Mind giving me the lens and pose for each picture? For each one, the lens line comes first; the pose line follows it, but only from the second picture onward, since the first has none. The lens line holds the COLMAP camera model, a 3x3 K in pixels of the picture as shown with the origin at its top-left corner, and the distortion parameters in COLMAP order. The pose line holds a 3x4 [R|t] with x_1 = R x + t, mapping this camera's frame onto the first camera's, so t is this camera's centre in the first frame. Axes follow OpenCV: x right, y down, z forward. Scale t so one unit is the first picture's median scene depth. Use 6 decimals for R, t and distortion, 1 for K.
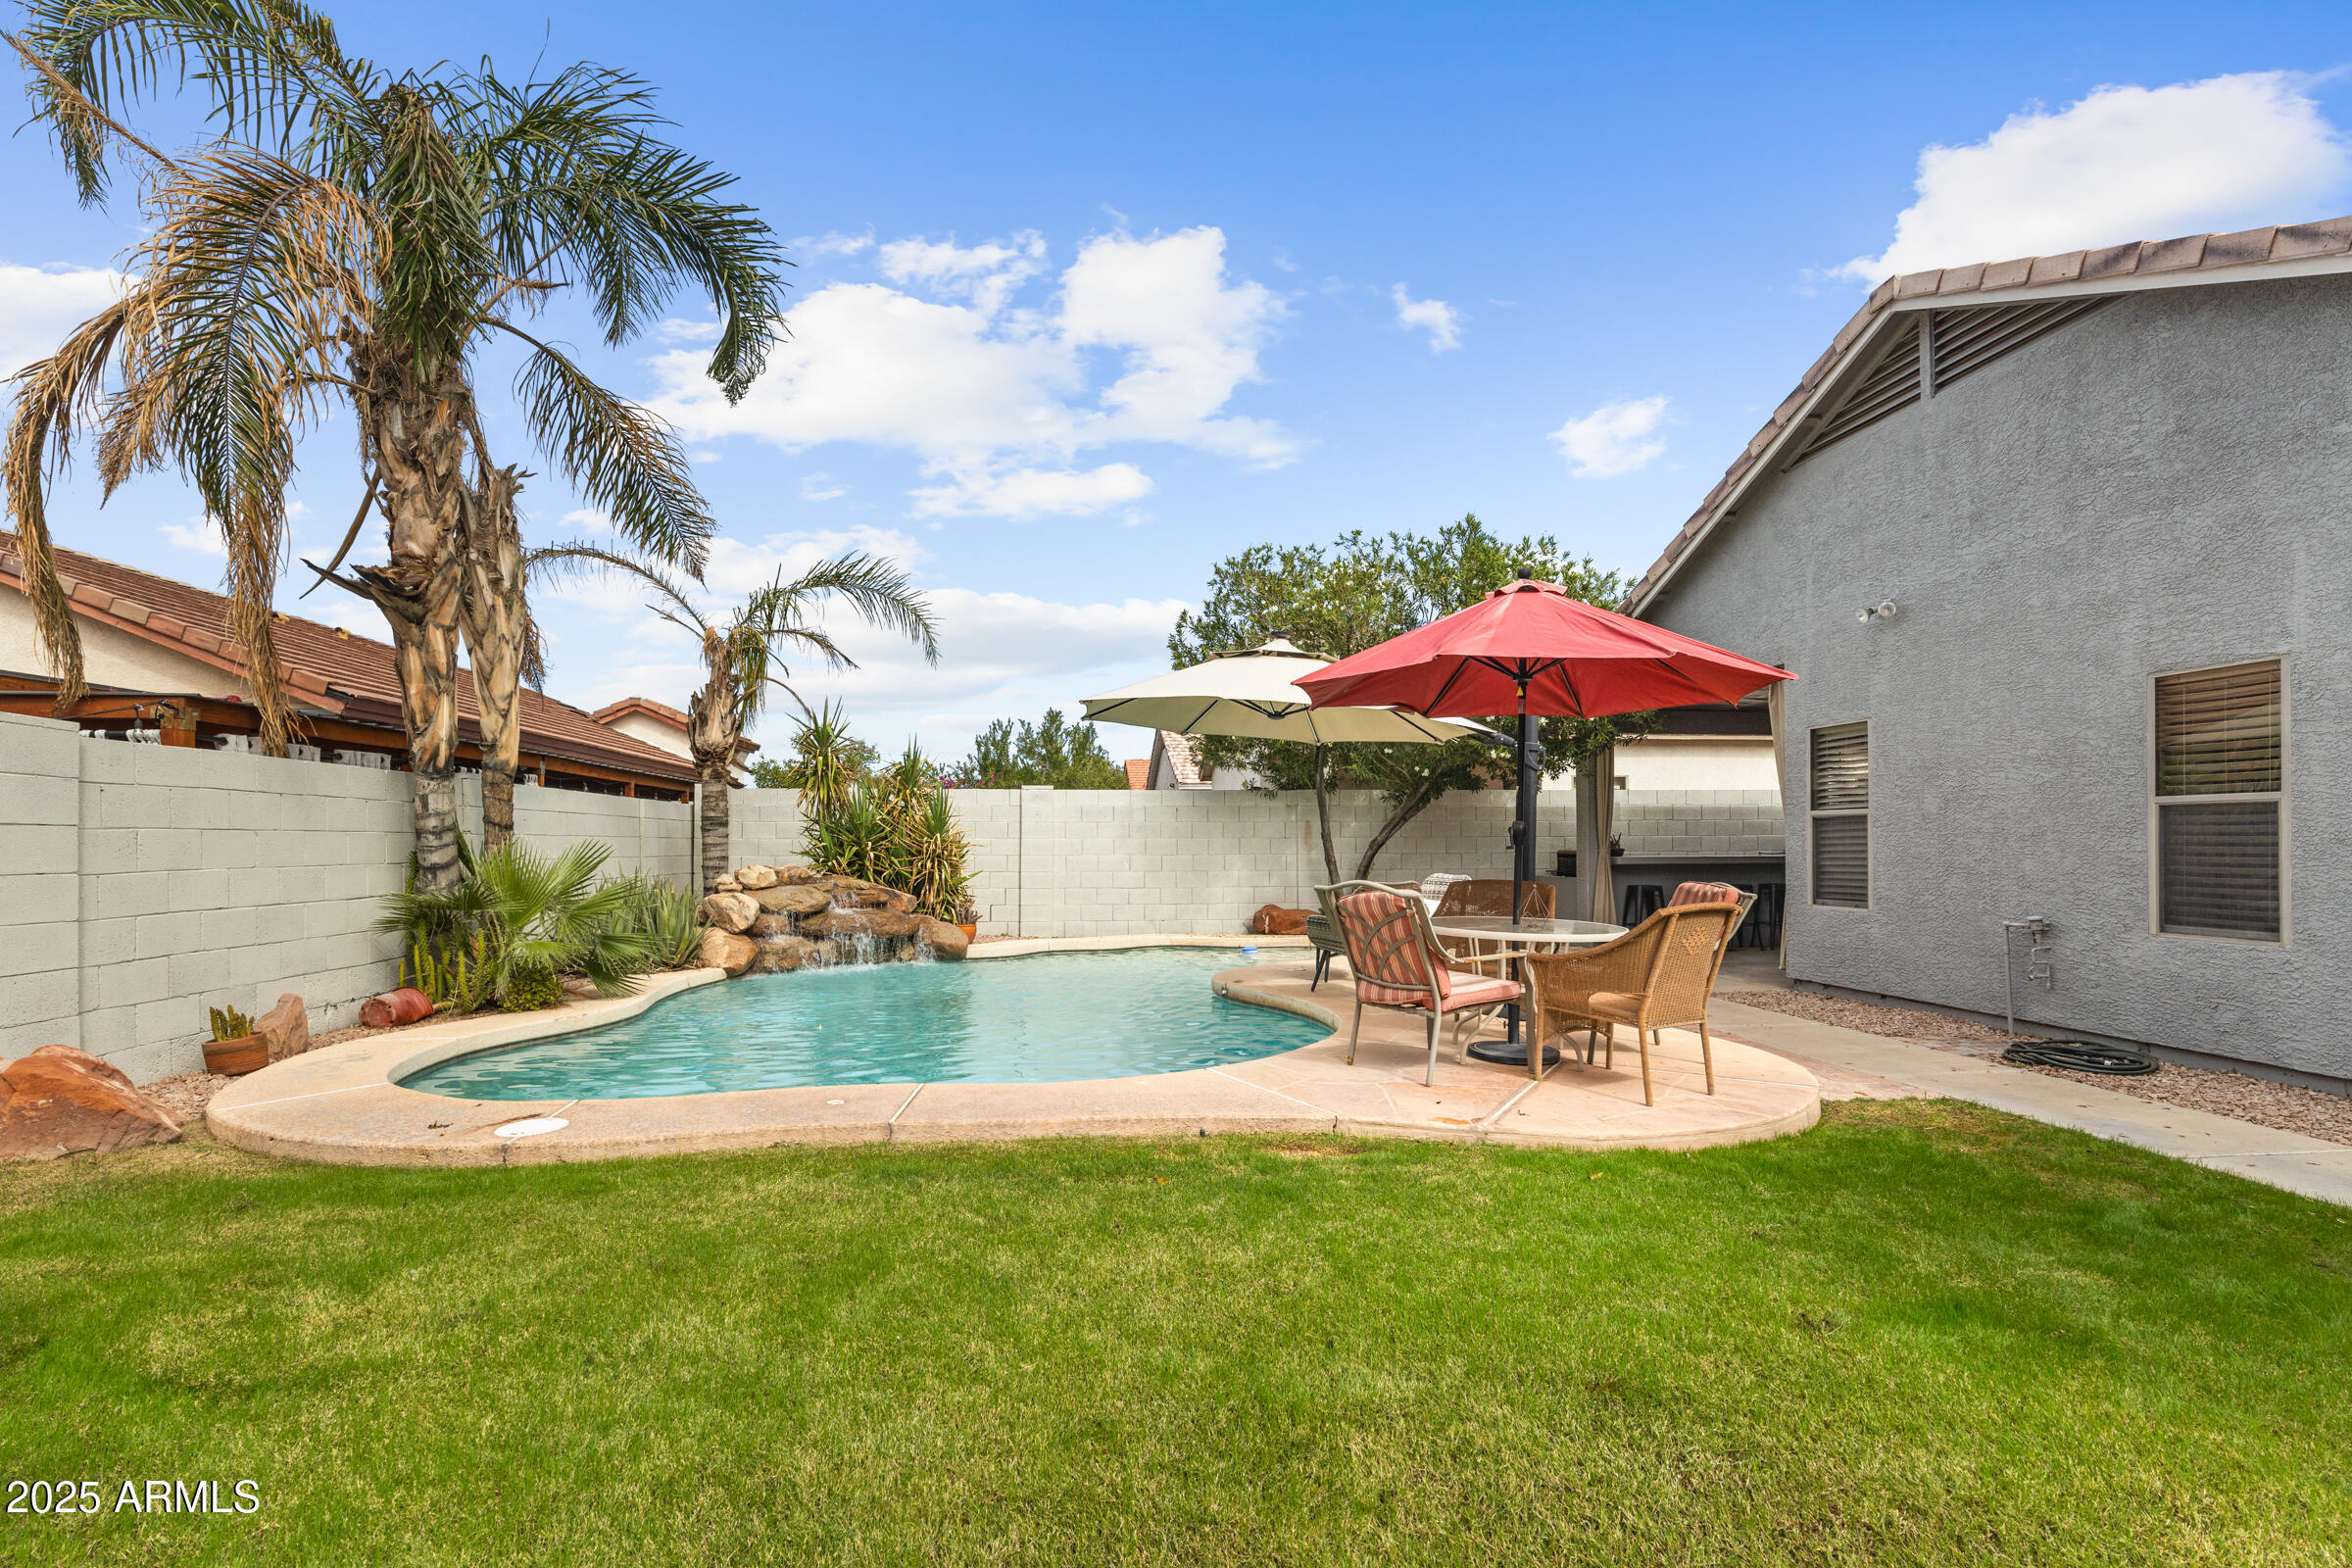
lens RADIAL K [[1091.4, 0, 1177.1], [0, 1091.4, 844.3], [0, 0, 1]] dist [0.000181, -0.000917]
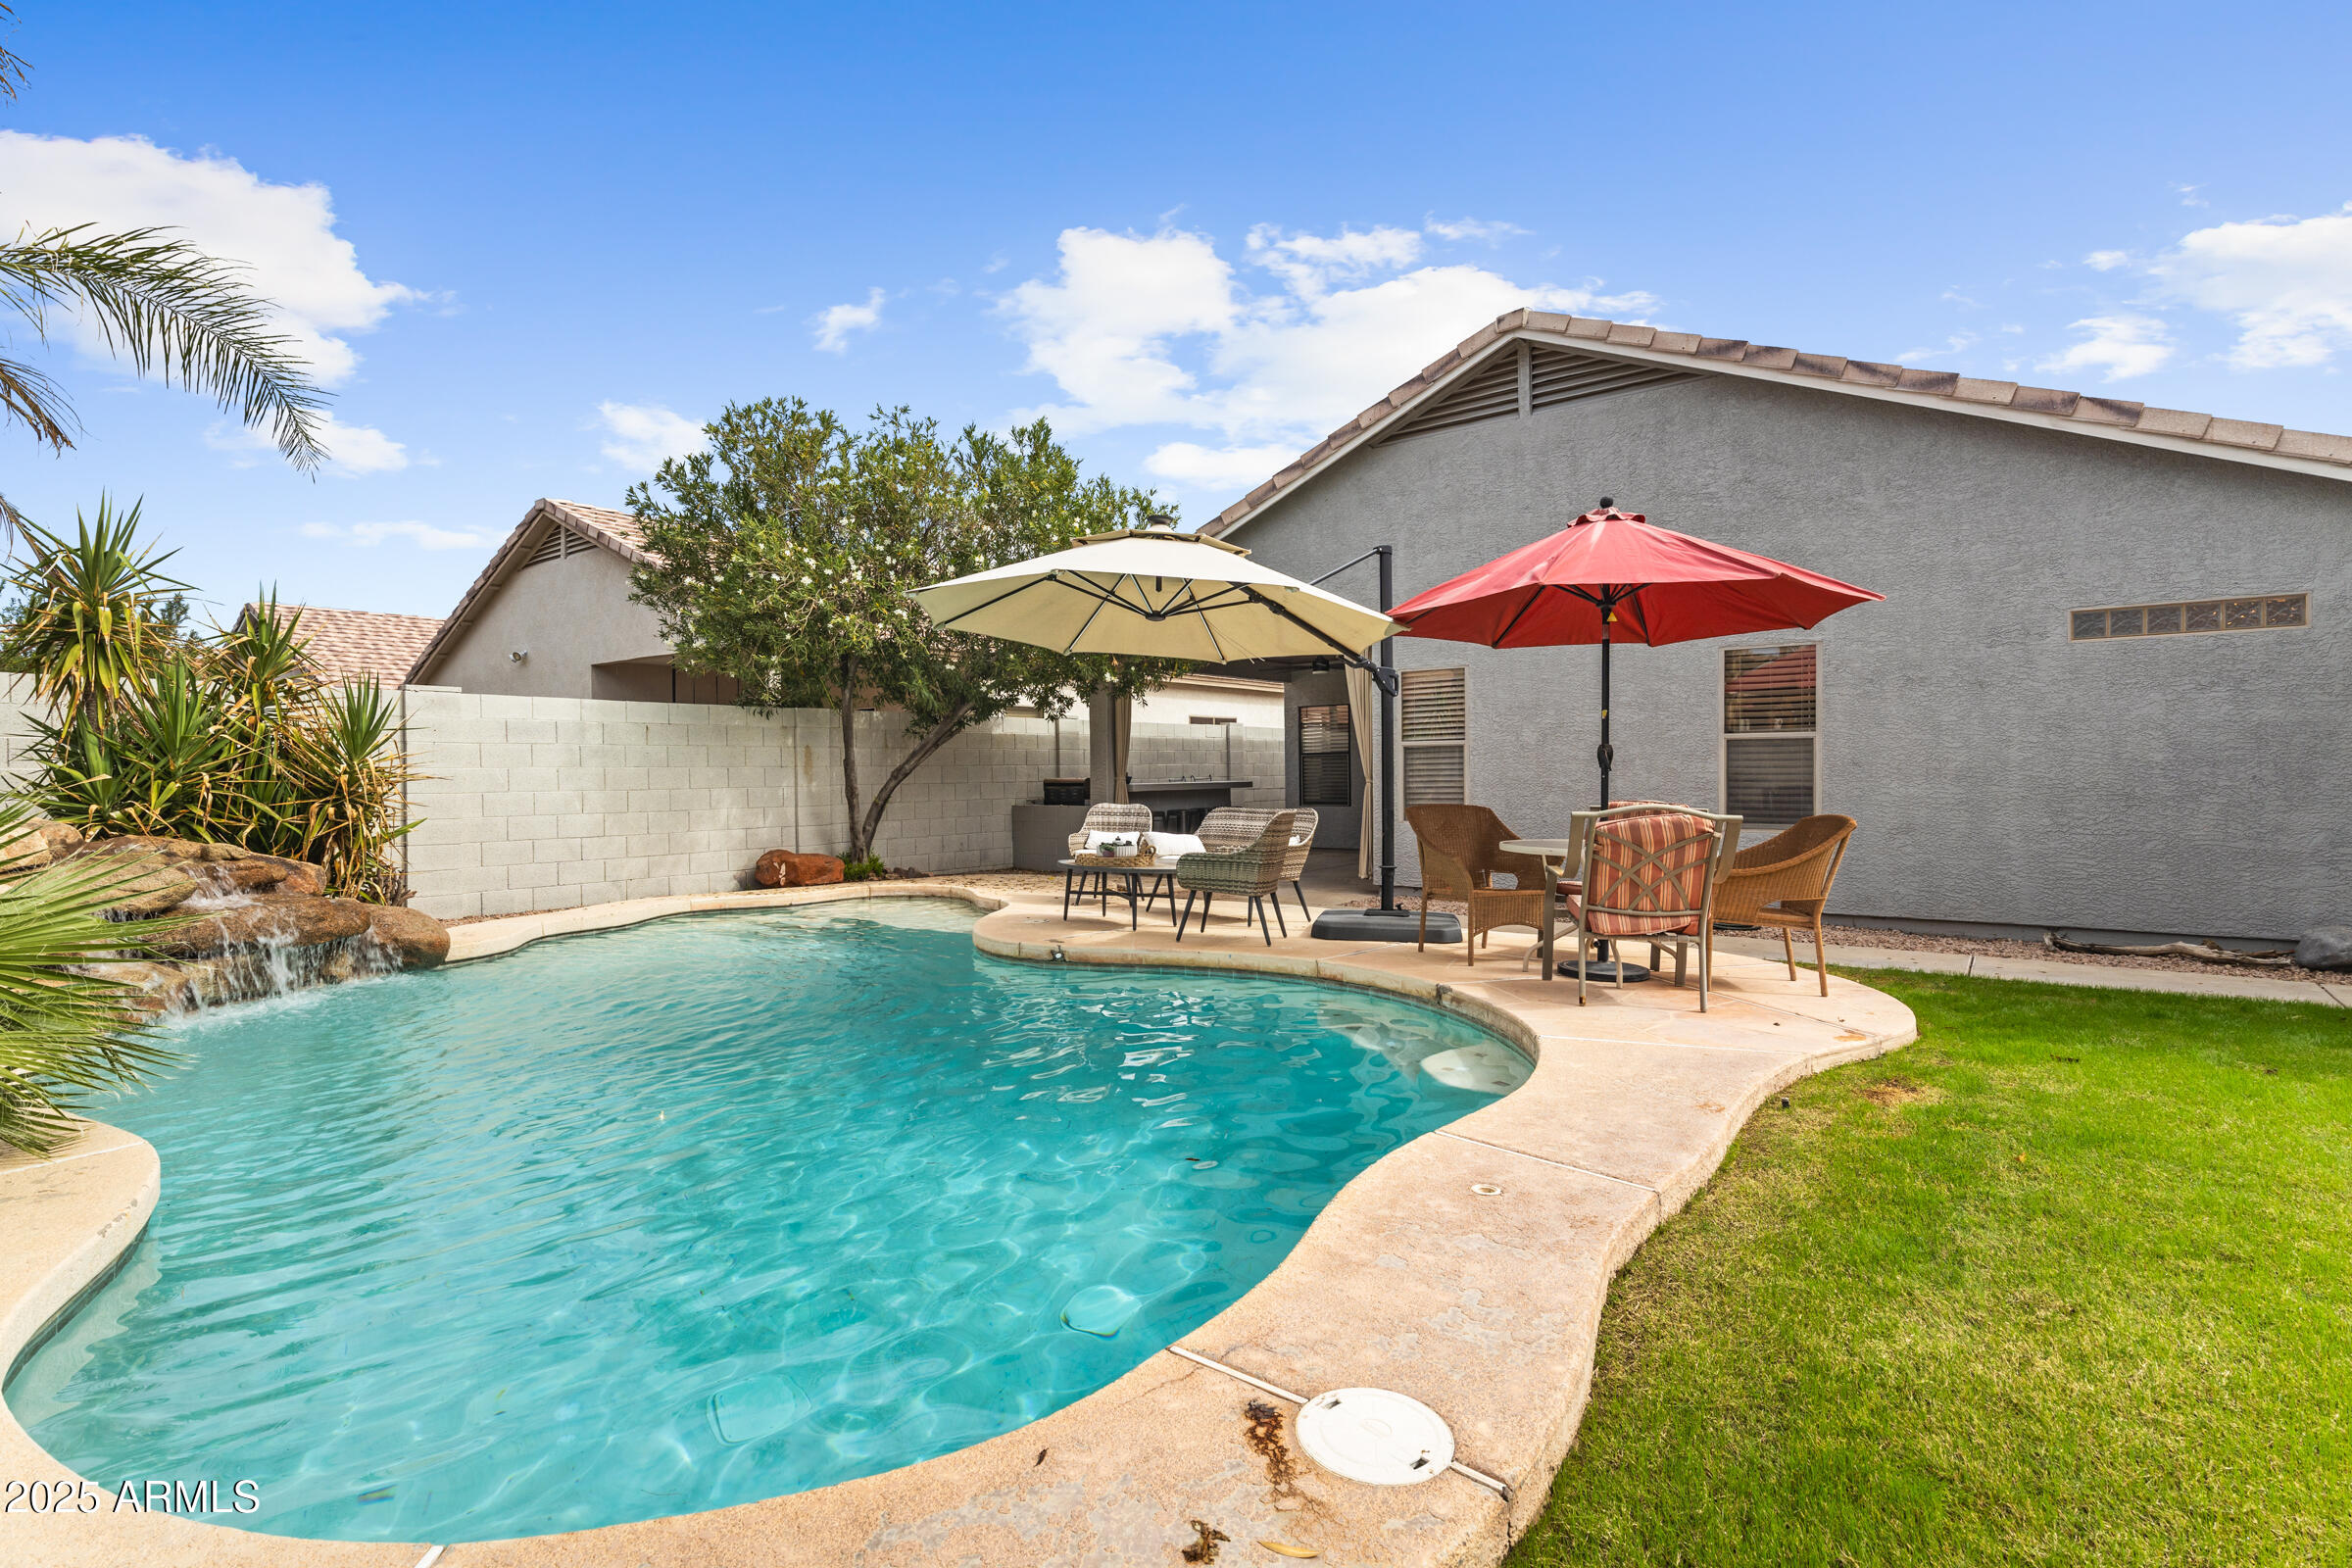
lens RADIAL K [[1091.4, 0, 1179.1], [0, 1091.4, 792.9], [0, 0, 1]] dist [0.000181, -0.000917]
pose [[0.699268, -0.018140, 0.714629, -0.501403], [0.007163, 0.999806, 0.018370, 0.002013], [-0.714824, -0.007726, 0.699262, 0.406162]]
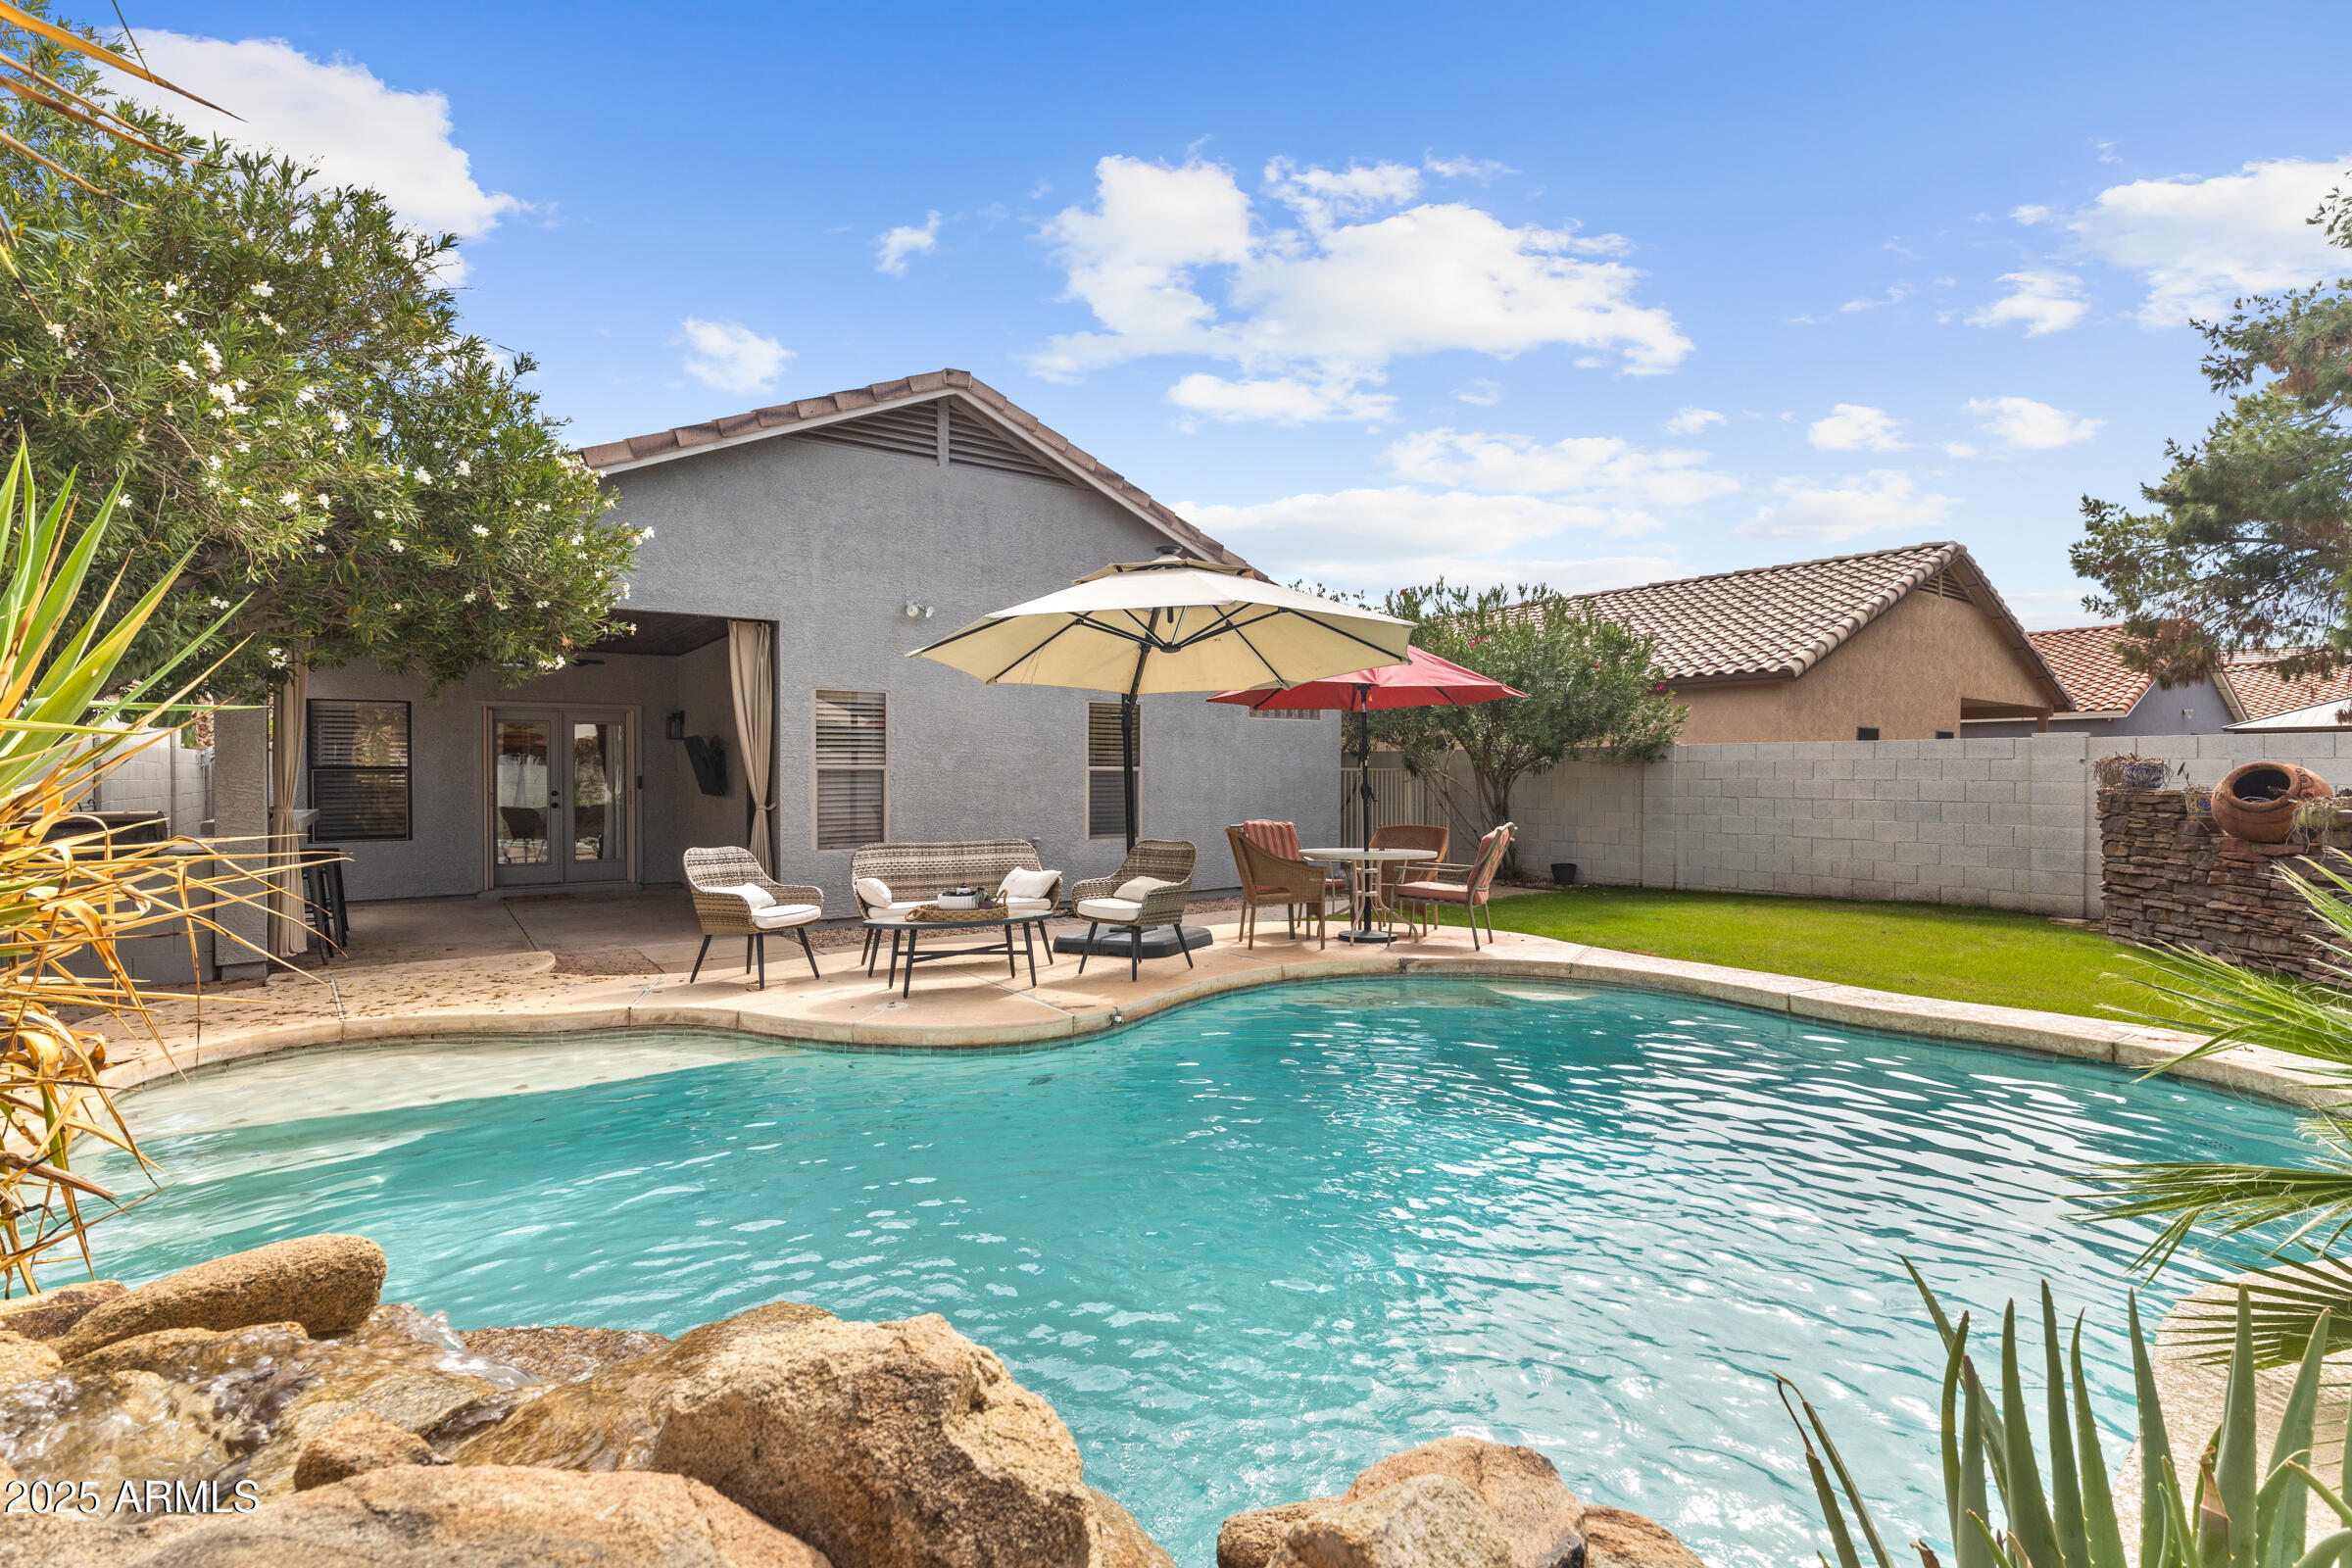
lens RADIAL K [[1091.4, 0, 1159.6], [0, 1091.4, 778.0], [0, 0, 1]] dist [0.000181, -0.000917]
pose [[-0.481868, -0.001538, 0.876242, -0.630364], [-0.001676, 0.999998, 0.000834, -0.021030], [-0.876242, -0.001067, -0.481870, 1.427913]]
